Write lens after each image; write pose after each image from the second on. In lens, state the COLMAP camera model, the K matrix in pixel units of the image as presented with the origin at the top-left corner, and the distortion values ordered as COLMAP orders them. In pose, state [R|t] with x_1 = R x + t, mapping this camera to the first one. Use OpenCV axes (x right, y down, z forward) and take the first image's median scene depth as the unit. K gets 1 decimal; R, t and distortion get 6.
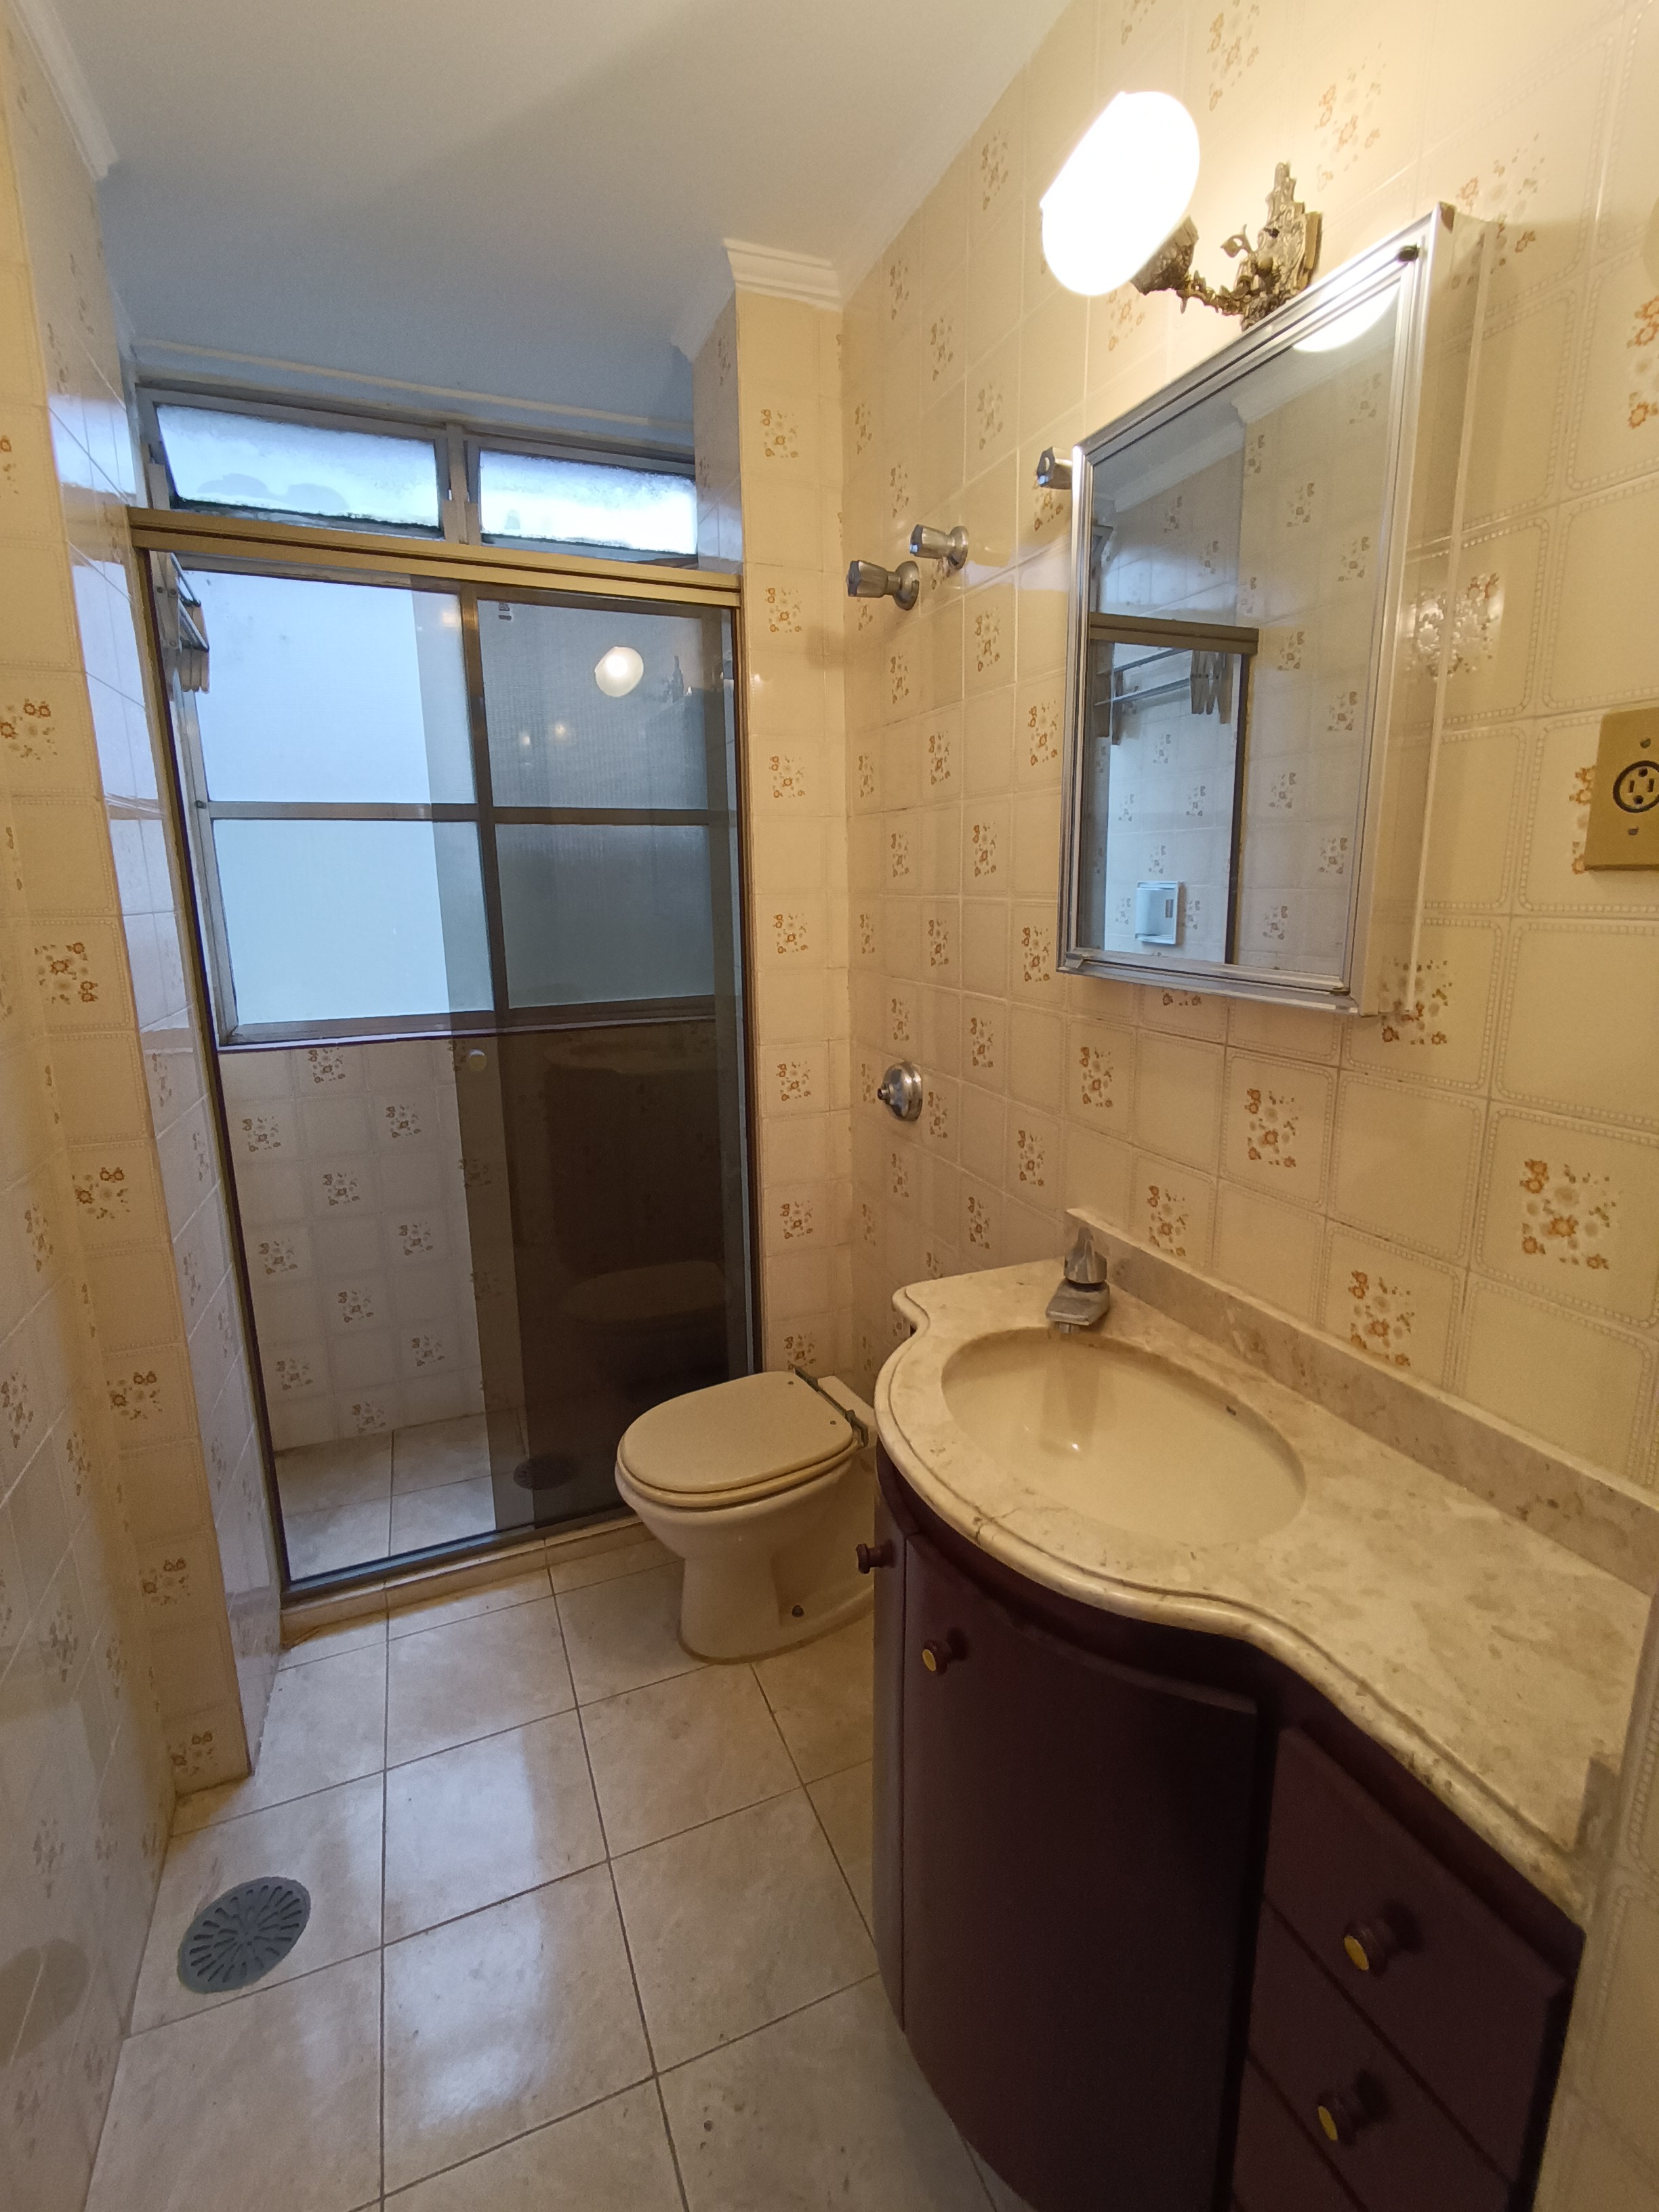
lens RADIAL K [[1009.1, 0, 854.3], [0, 1009.1, 1093.4], [0, 0, 1]] dist [-0.003735, -0.000557]
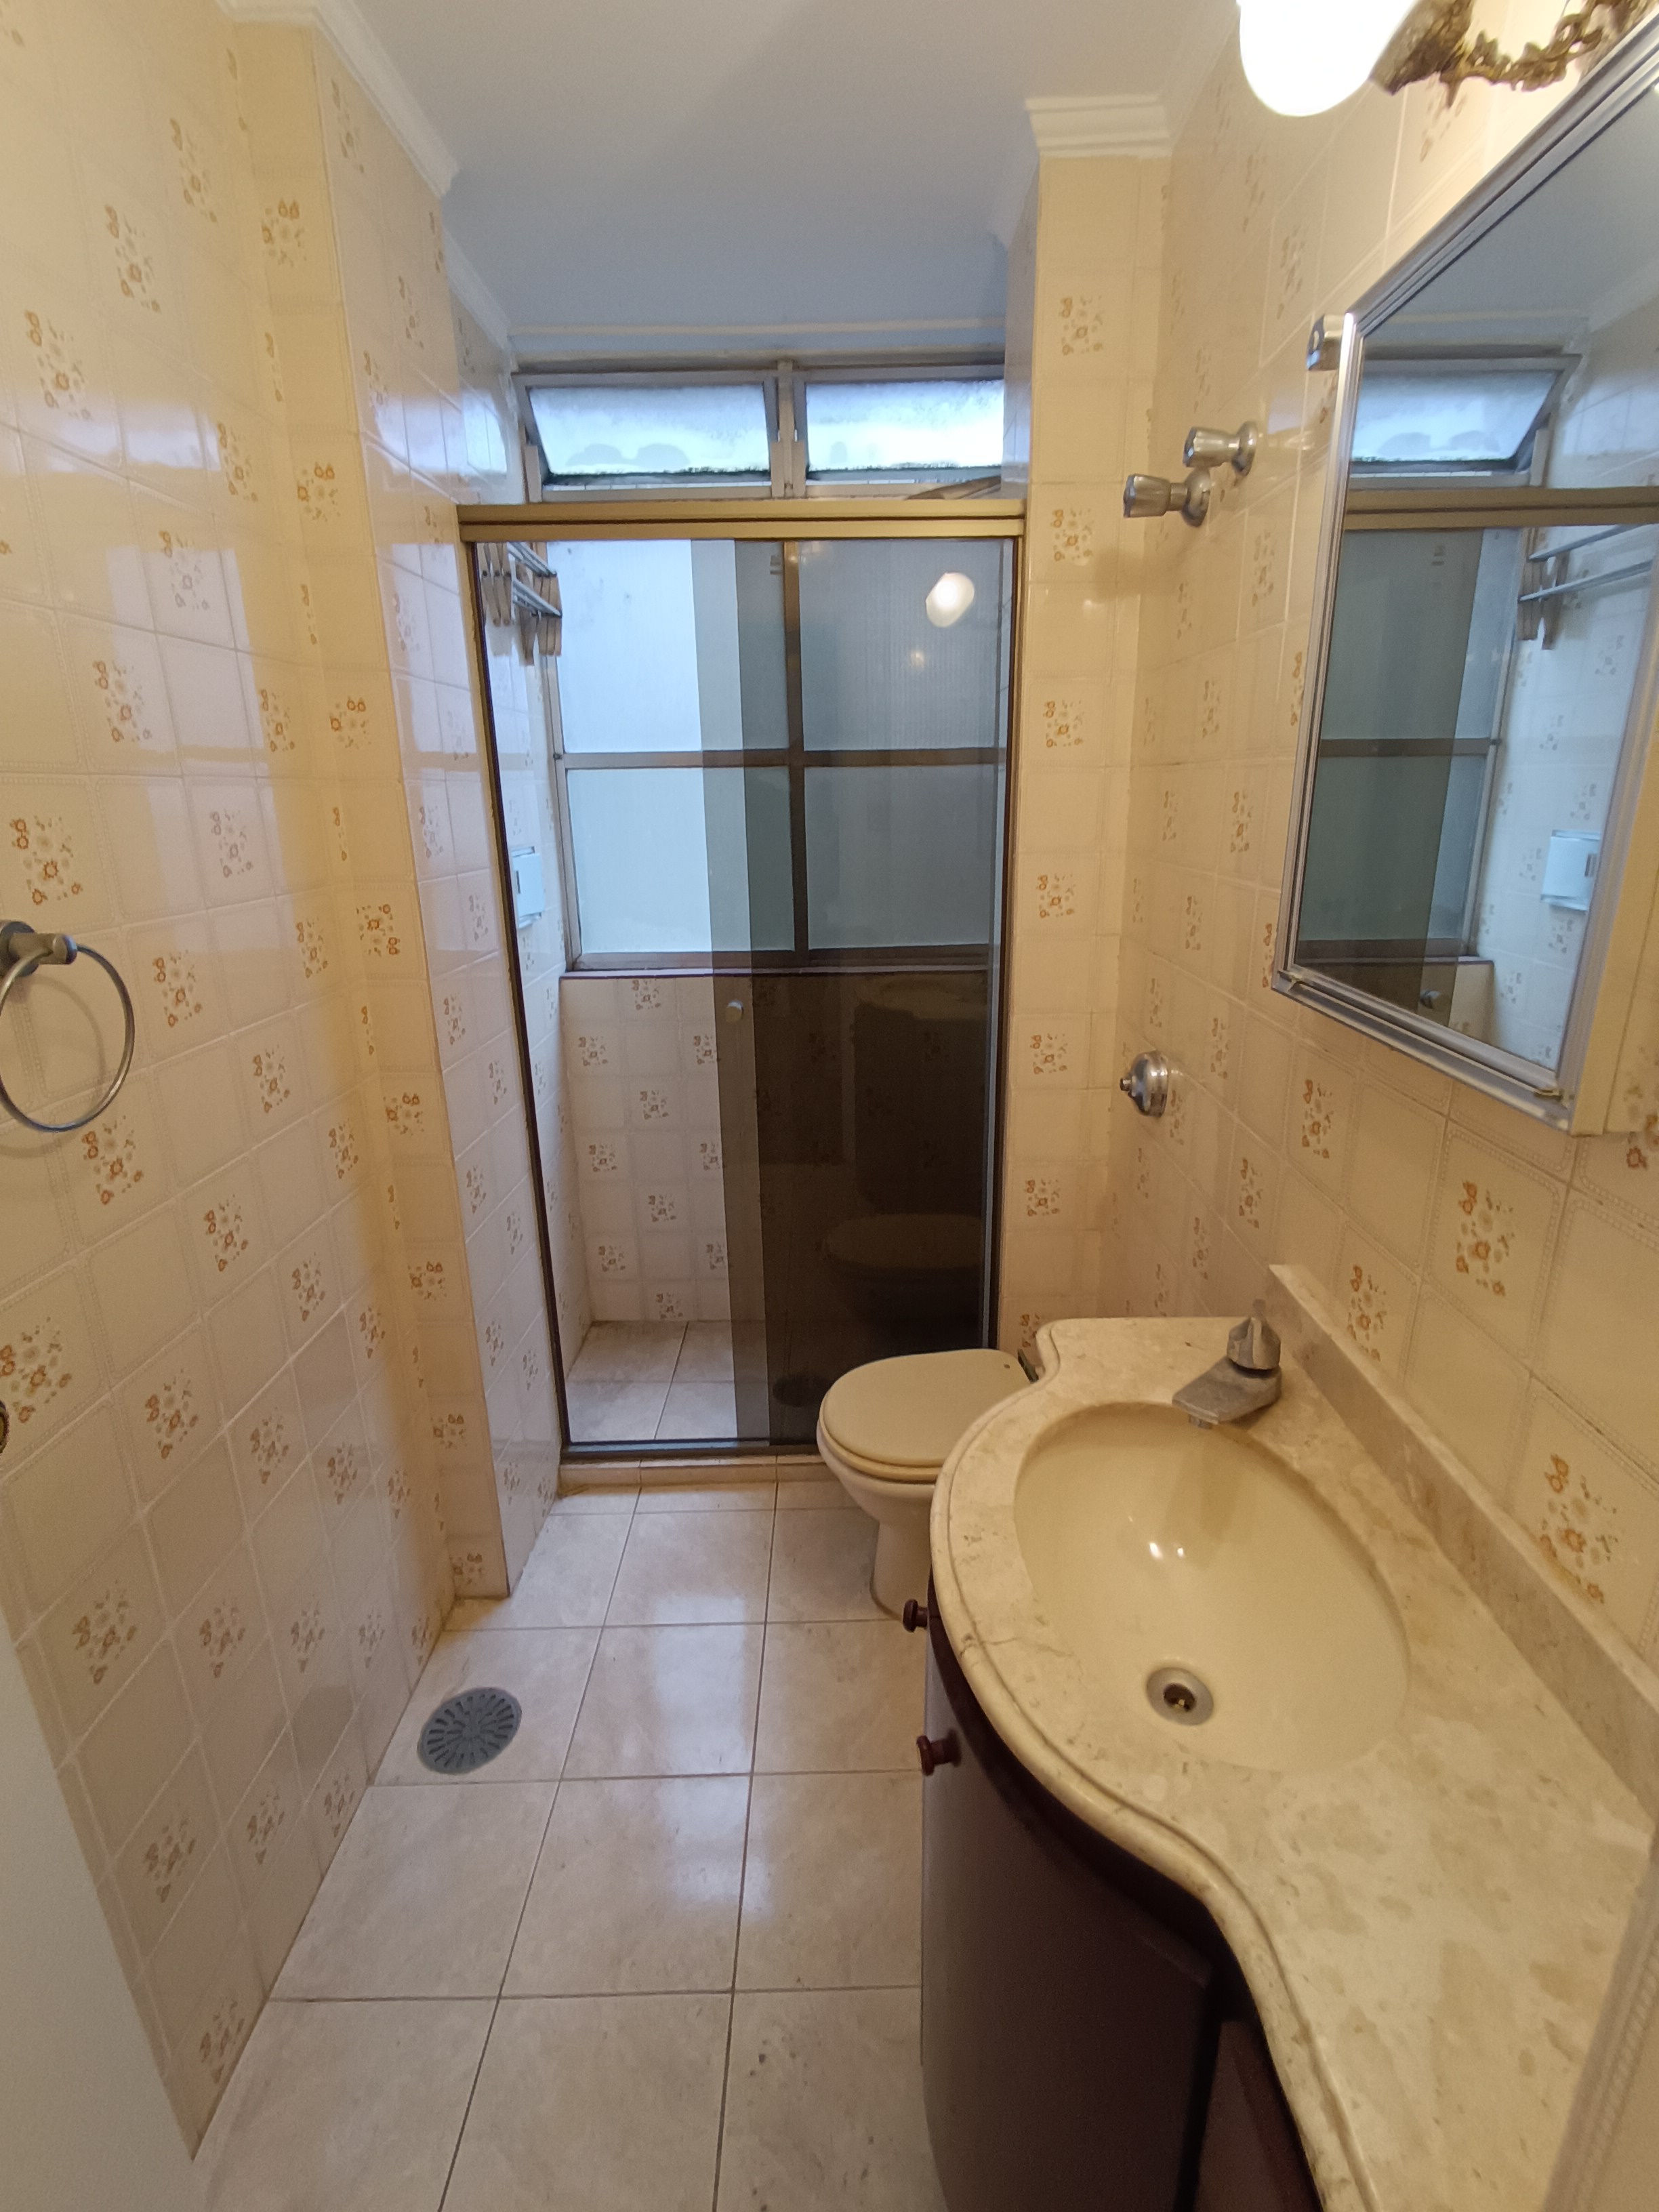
lens RADIAL K [[1009.1, 0, 850.0], [0, 1009.1, 1094.2], [0, 0, 1]] dist [-0.003735, -0.000557]
pose [[0.922164, 0.108636, -0.371231, 0.153115], [-0.075281, 0.991804, 0.103234, -0.072961], [0.379404, -0.067252, 0.922784, 0.078100]]
